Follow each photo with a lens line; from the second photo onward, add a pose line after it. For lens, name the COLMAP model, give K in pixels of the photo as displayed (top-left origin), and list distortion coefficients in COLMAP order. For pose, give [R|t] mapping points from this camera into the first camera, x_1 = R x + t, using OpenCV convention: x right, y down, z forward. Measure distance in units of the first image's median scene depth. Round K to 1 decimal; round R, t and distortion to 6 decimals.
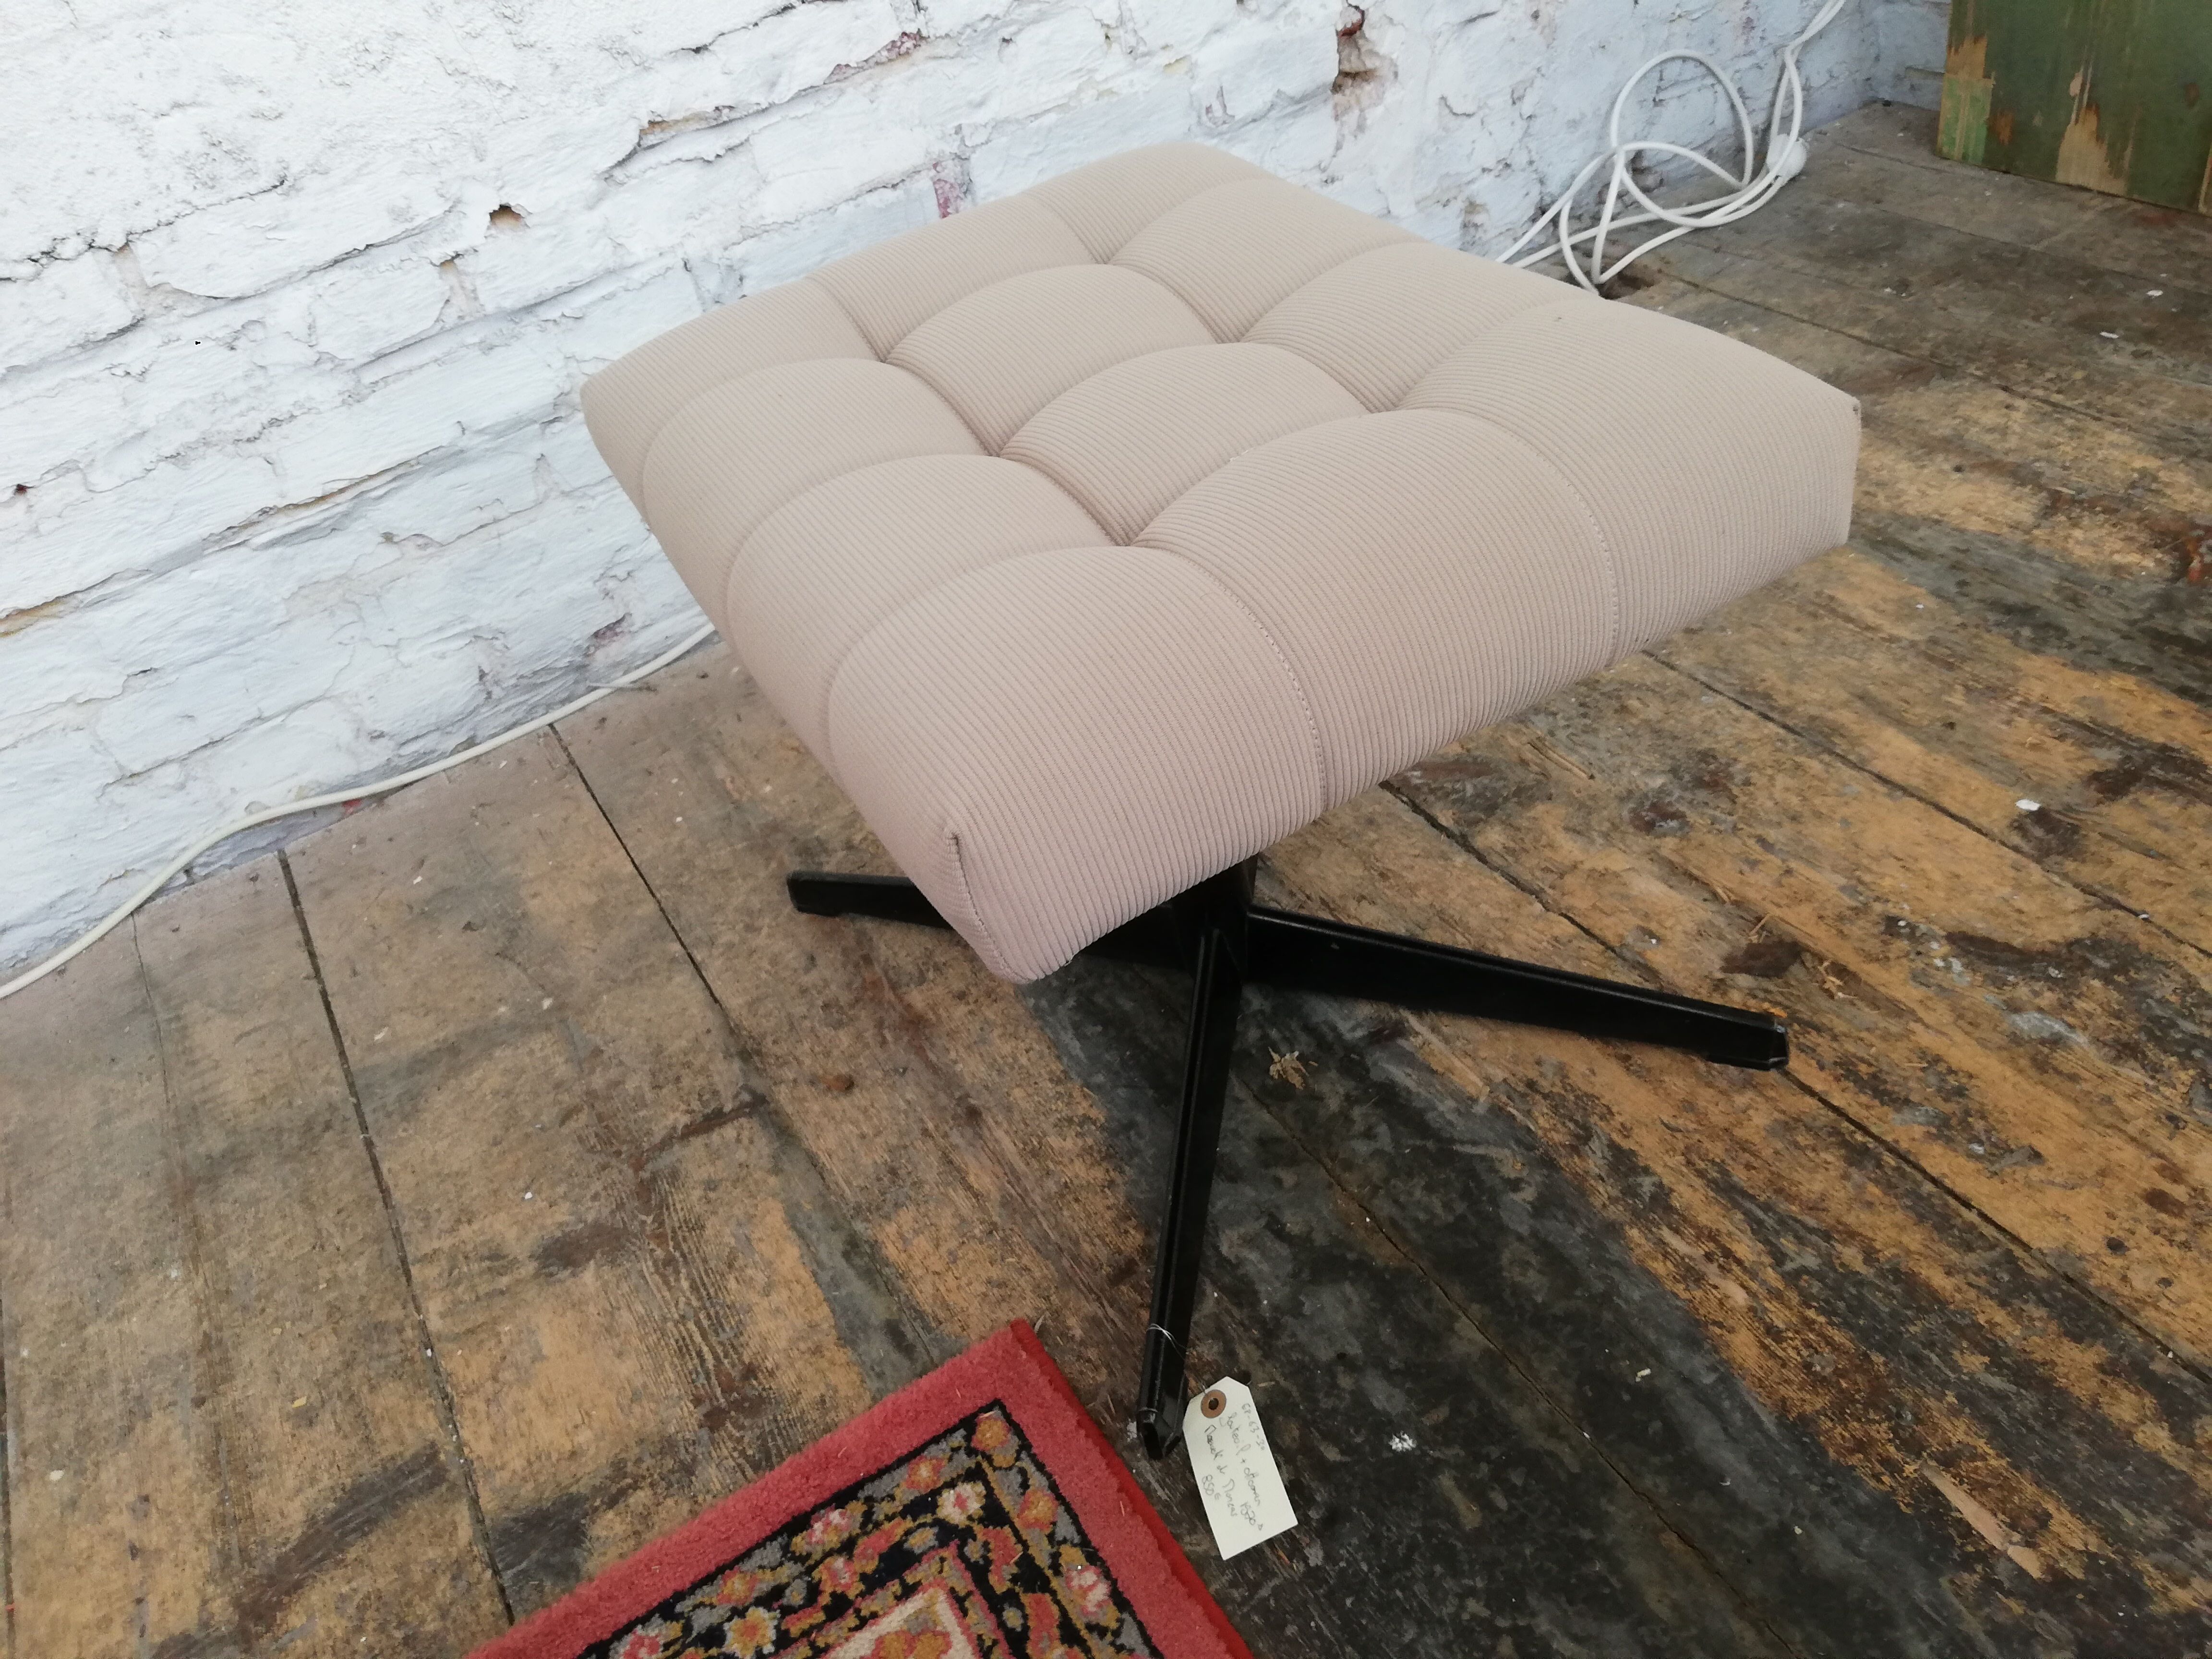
lens RADIAL K [[1696.8, 0, 1114.6], [0, 1696.8, 808.5], [0, 0, 1]] dist [0.033472, -0.057888]
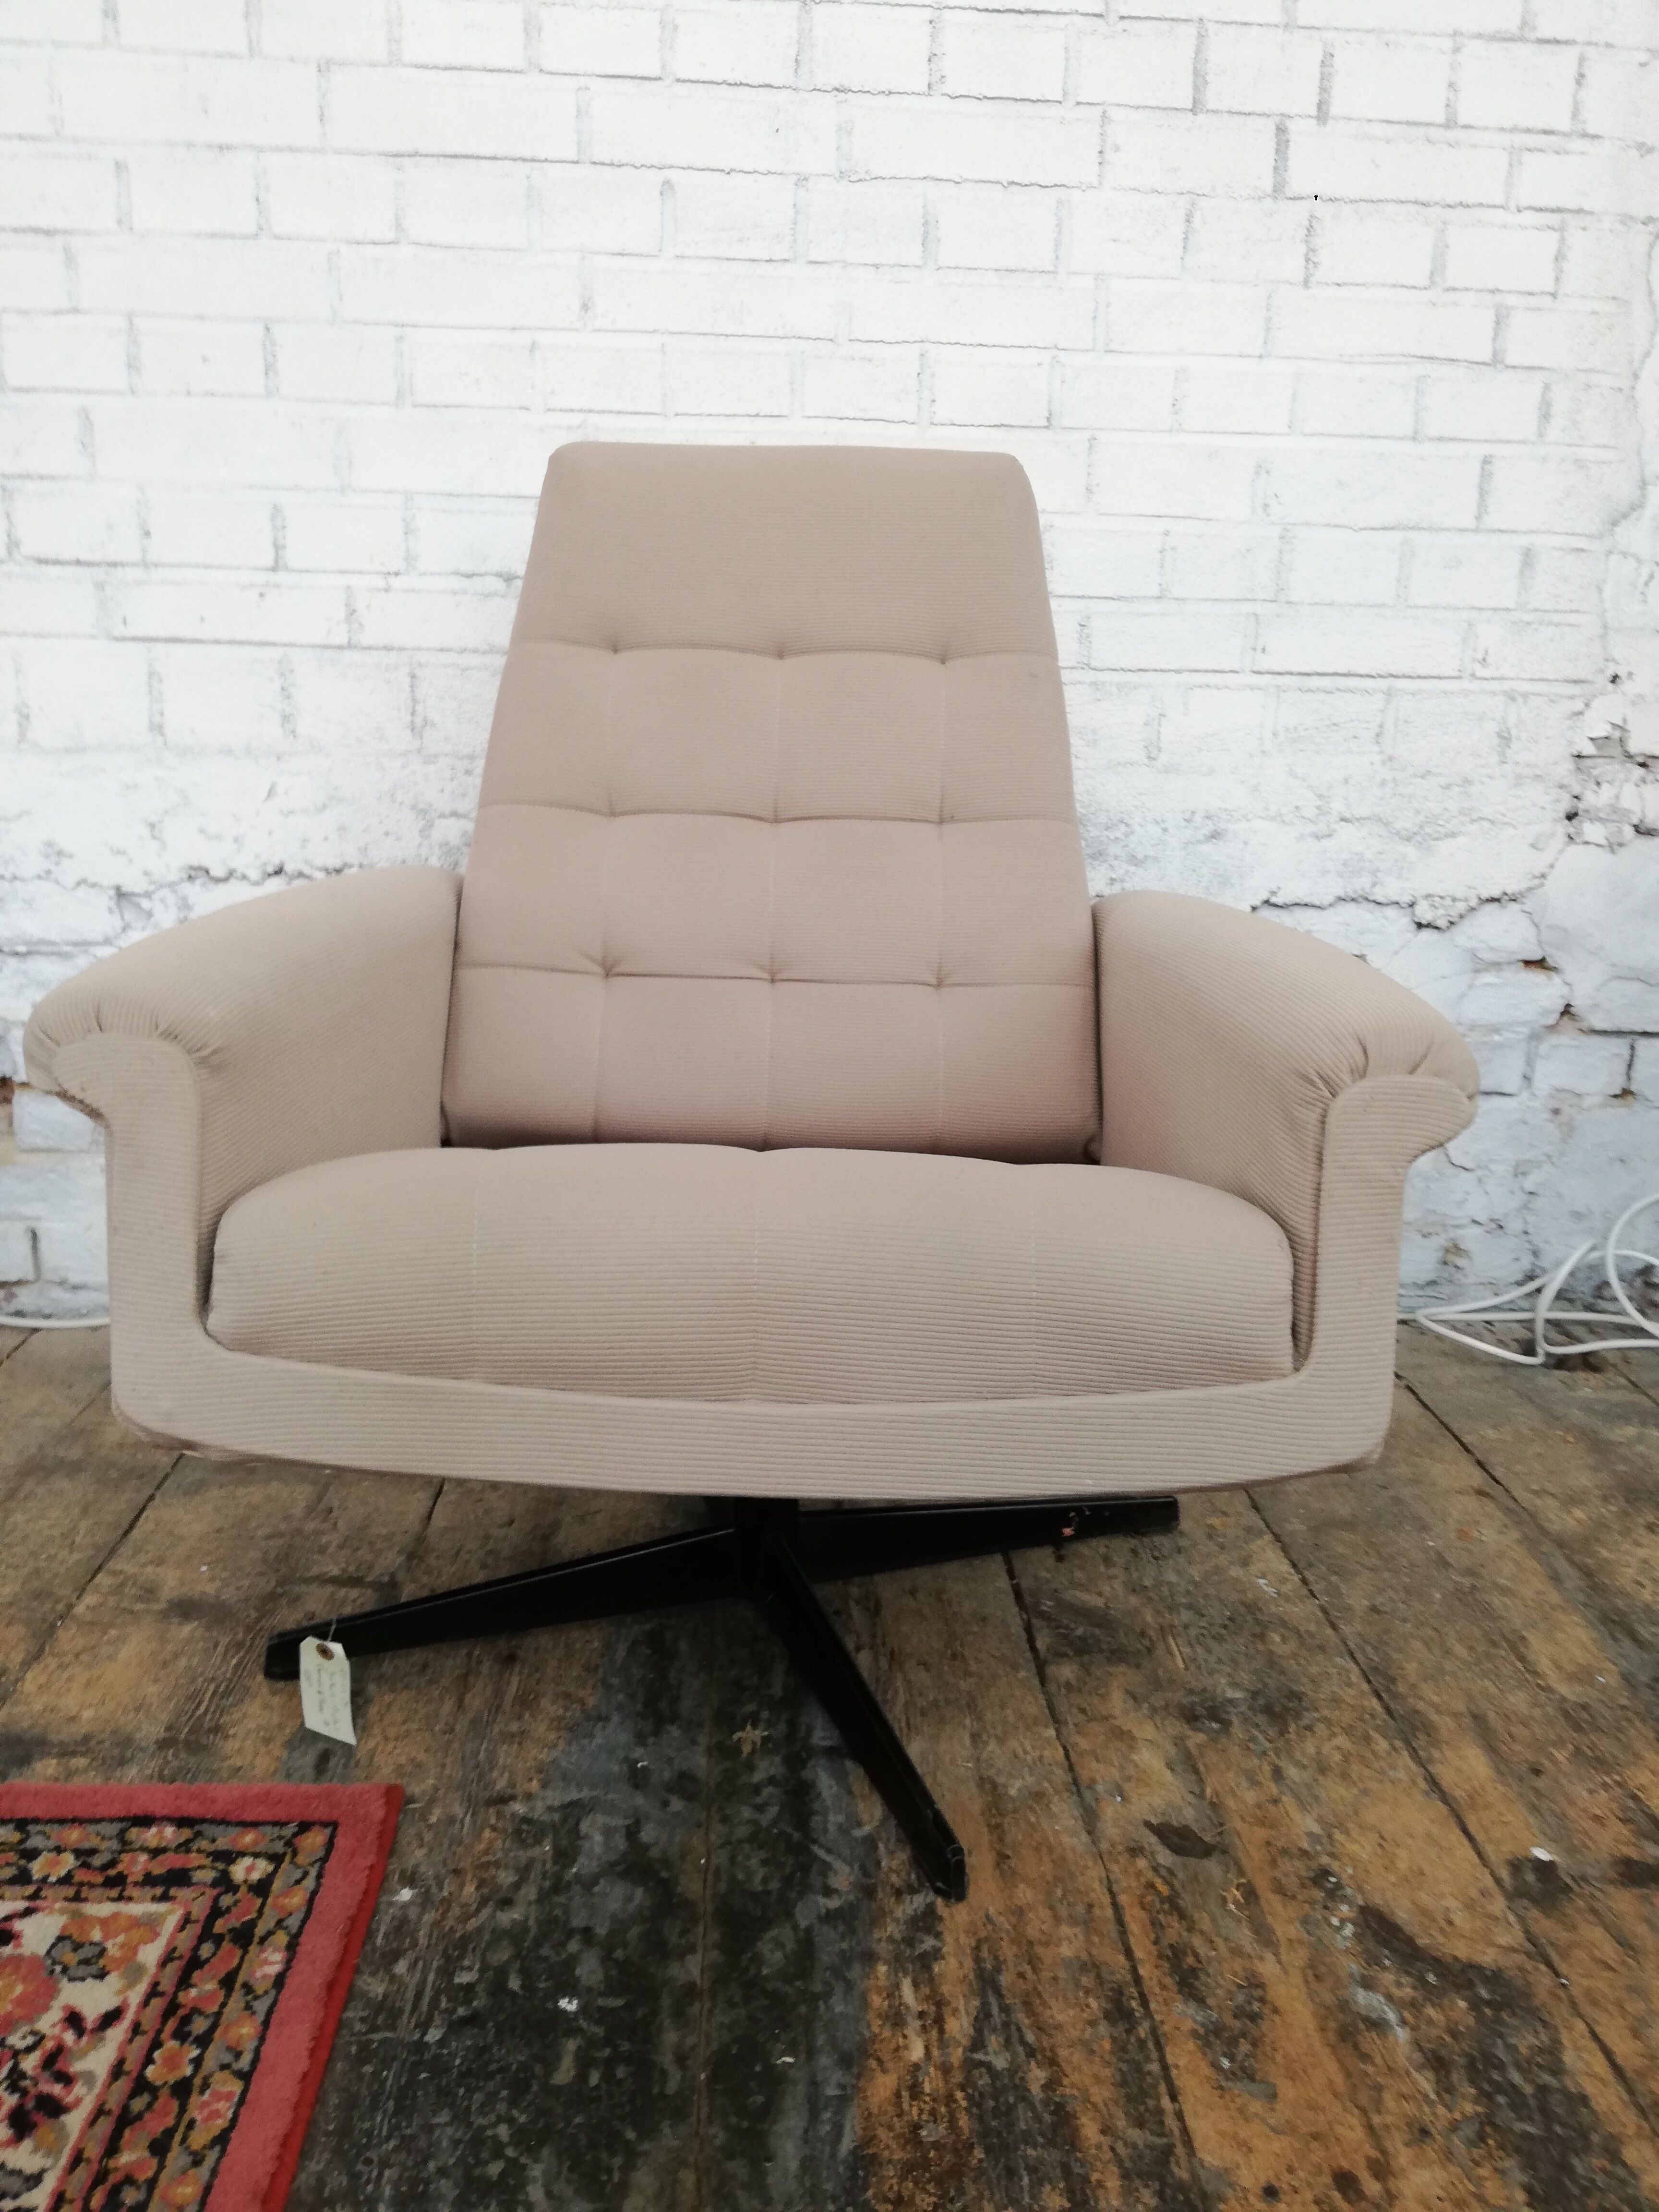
lens RADIAL K [[1678.7, 0, 837.8], [0, 1678.7, 1103.9], [0, 0, 1]] dist [0.025092, -0.053357]
pose [[0.866010, 0.318425, -0.385529, 0.502228], [-0.442023, 0.847958, -0.292546, 0.110996], [0.233759, 0.423760, 0.875091, -0.136548]]
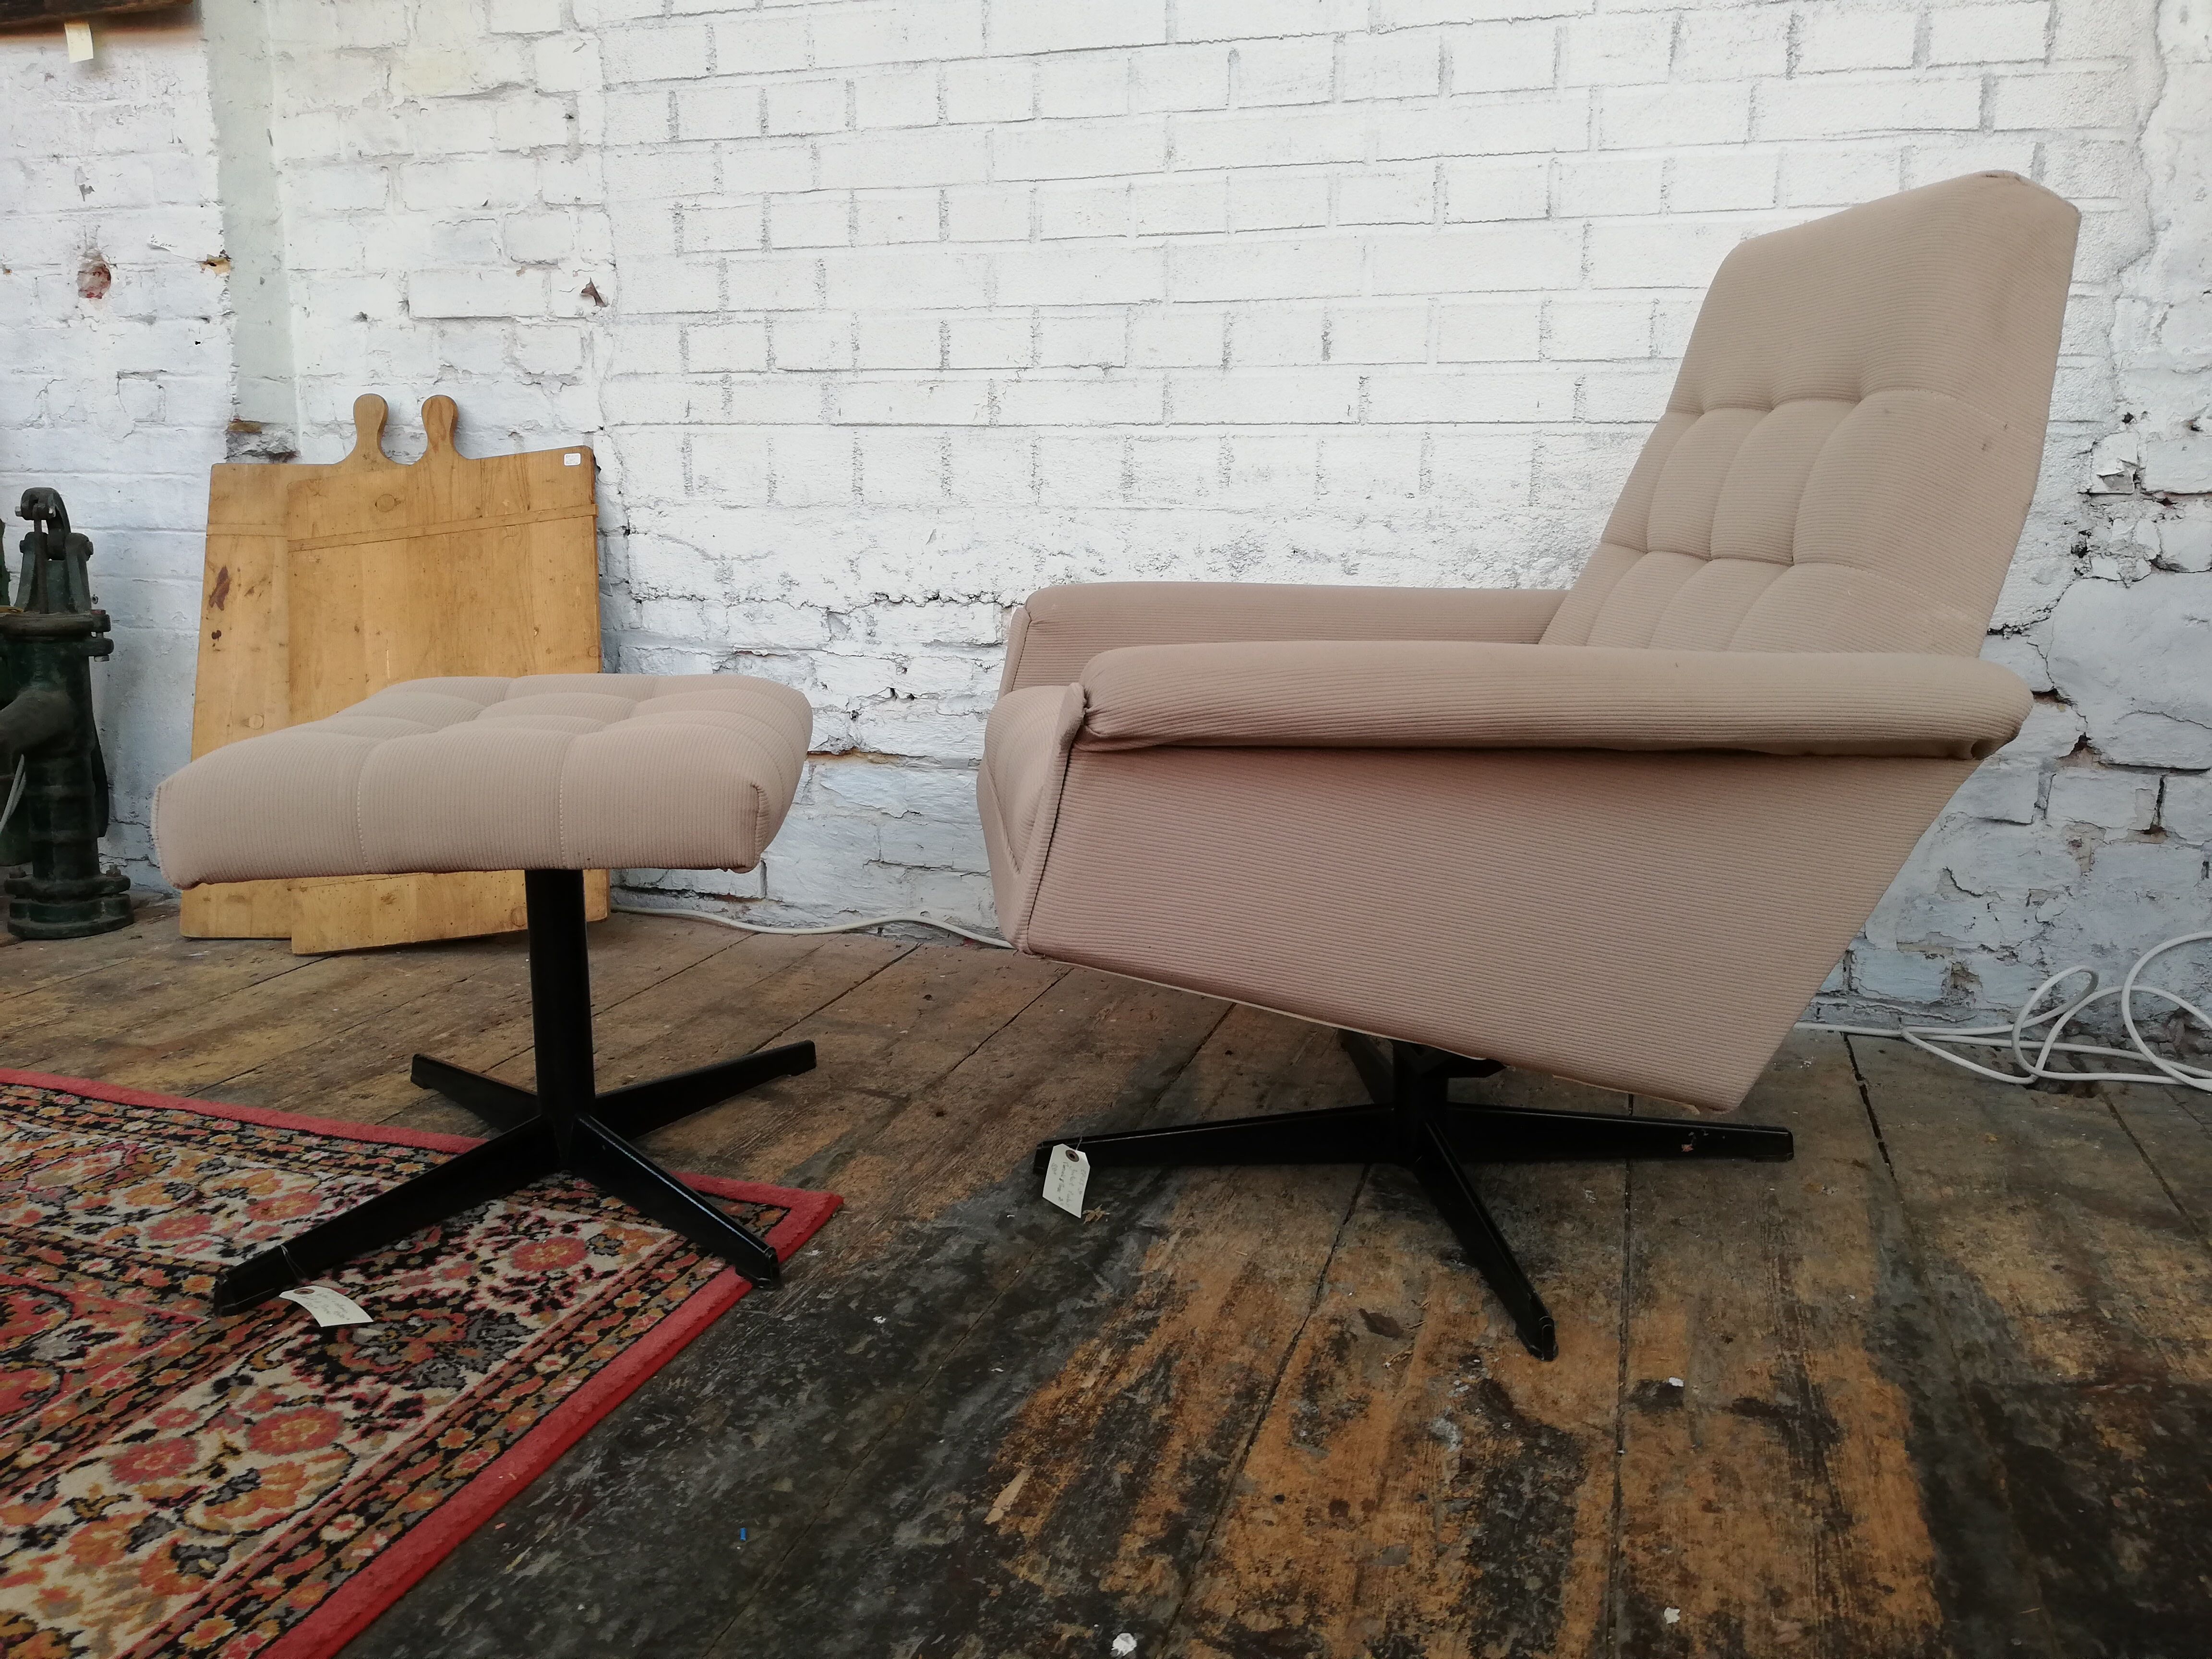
lens RADIAL K [[1658.0, 0, 1114.1], [0, 1658.0, 814.5], [0, 0, 1]] dist [0.052419, -0.077479]
pose [[0.650687, 0.338224, -0.679861, 1.102199], [-0.574817, 0.804424, -0.149958, 0.091465], [0.496177, 0.488371, 0.717845, -0.217870]]
